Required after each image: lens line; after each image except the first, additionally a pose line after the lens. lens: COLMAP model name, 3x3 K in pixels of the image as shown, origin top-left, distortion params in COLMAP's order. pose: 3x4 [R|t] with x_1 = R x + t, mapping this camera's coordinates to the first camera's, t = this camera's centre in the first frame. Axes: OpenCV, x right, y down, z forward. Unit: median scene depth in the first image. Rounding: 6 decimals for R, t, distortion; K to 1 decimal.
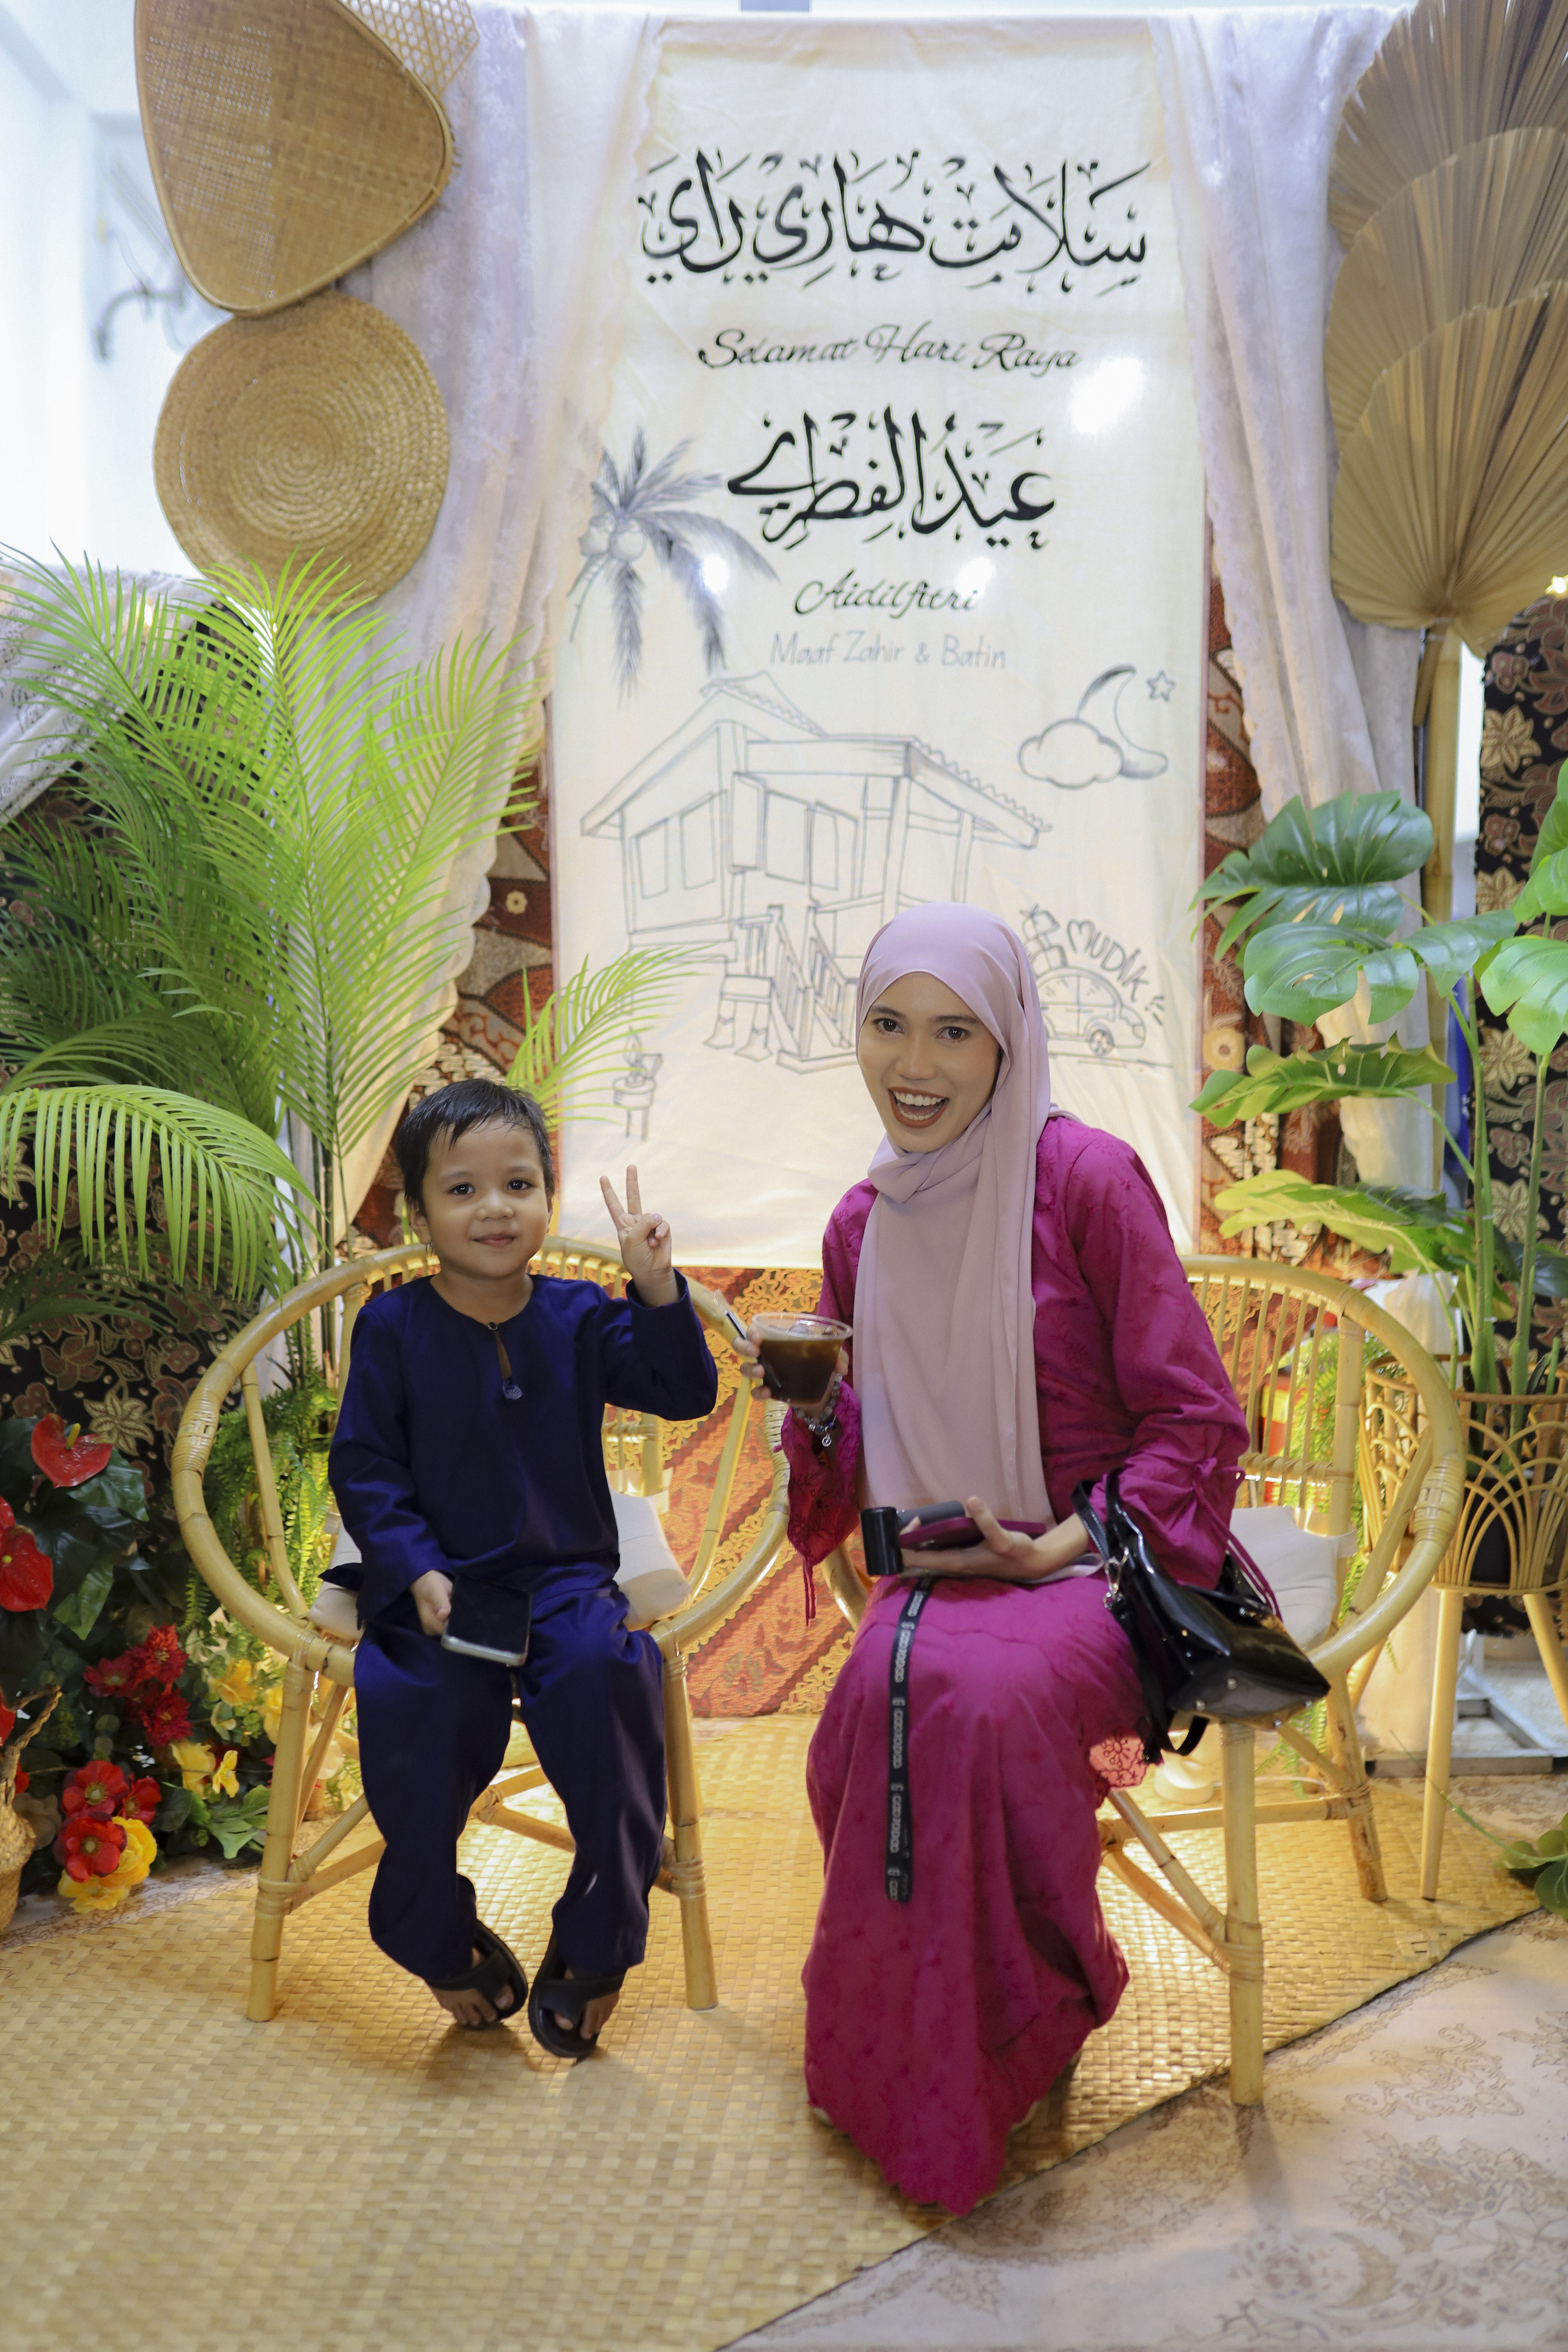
lens RADIAL K [[2323.7, 0, 794.8], [0, 2323.7, 1173.8], [0, 0, 1]] dist [0.006281, 0.000000]
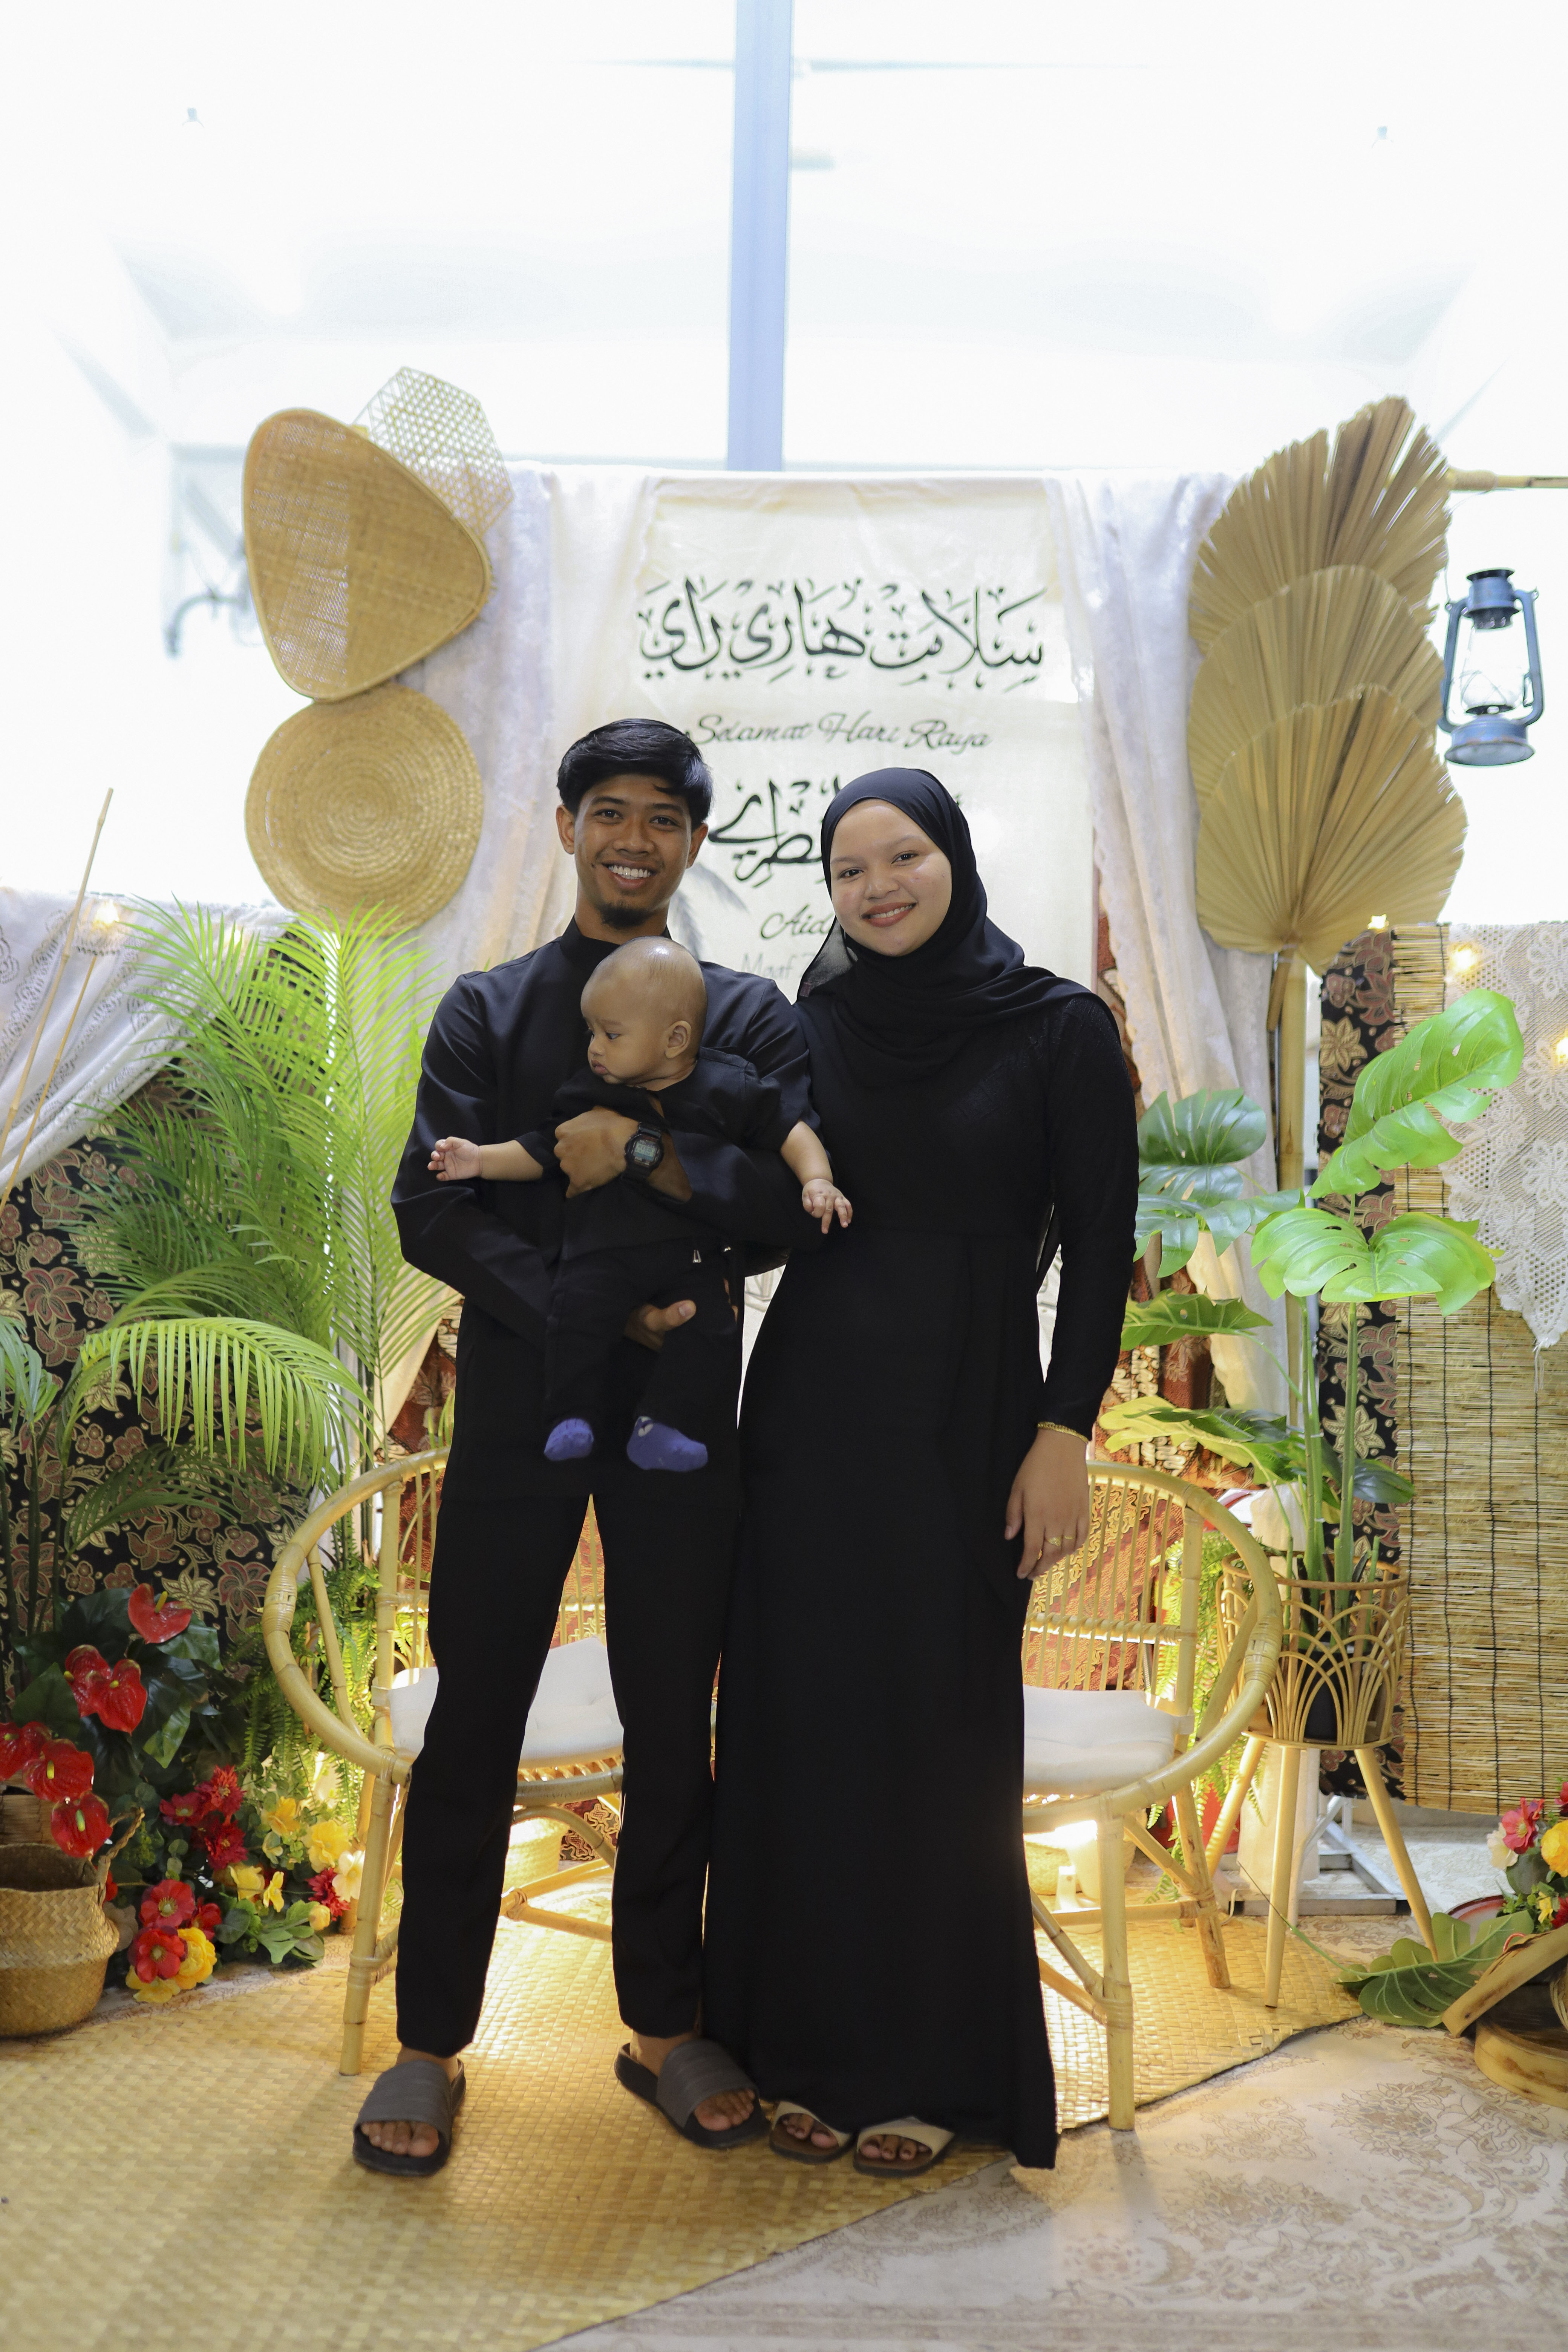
lens RADIAL K [[2323.7, 0, 793.7], [0, 2323.7, 1169.3], [0, 0, 1]] dist [0.006281, 0.000000]
pose [[0.999936, 0.008230, -0.007804, 0.029097], [-0.008954, 0.995162, -0.097843, 0.001114], [0.006961, 0.097906, 0.995171, -0.218512]]
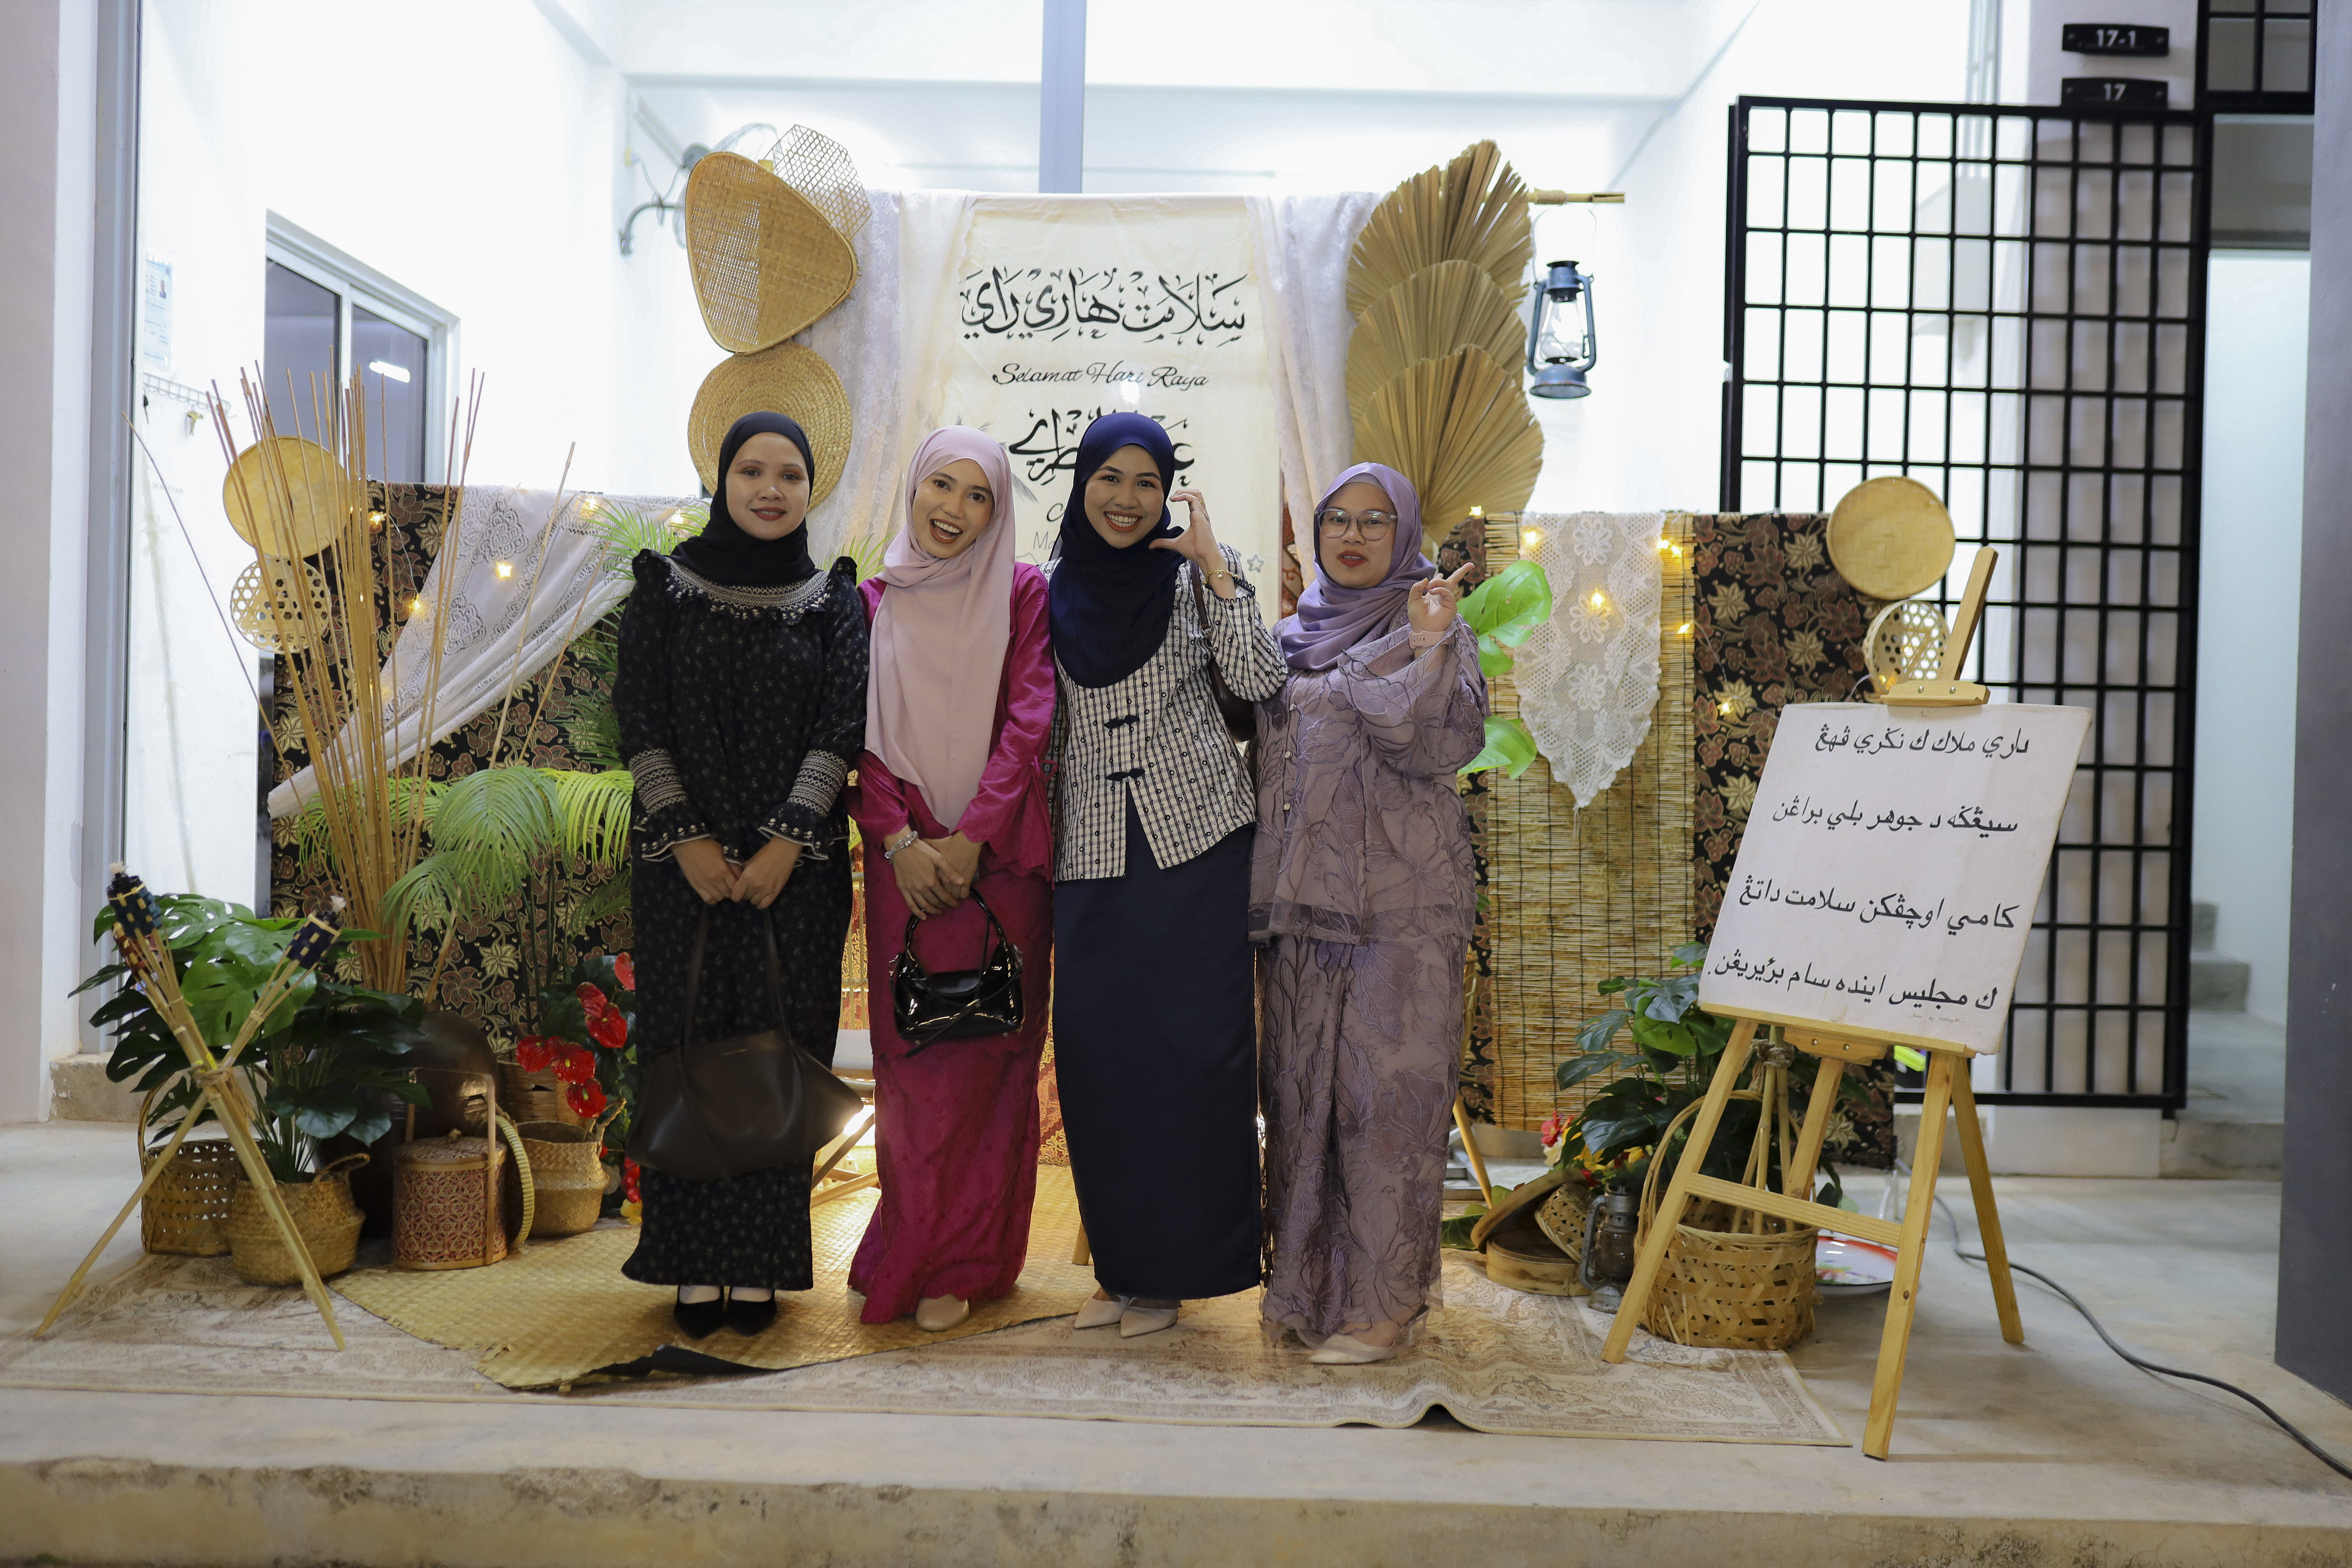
lens RADIAL K [[2323.7, 0, 1184.1], [0, 2323.7, 794.8], [0, 0, 1]] dist [0.006281, 0.000000]
pose [[0.999457, 0.012504, -0.030479, 0.164224], [-0.014309, 0.998112, -0.059732, 0.070747], [0.029675, 0.060136, 0.997749, -0.756074]]
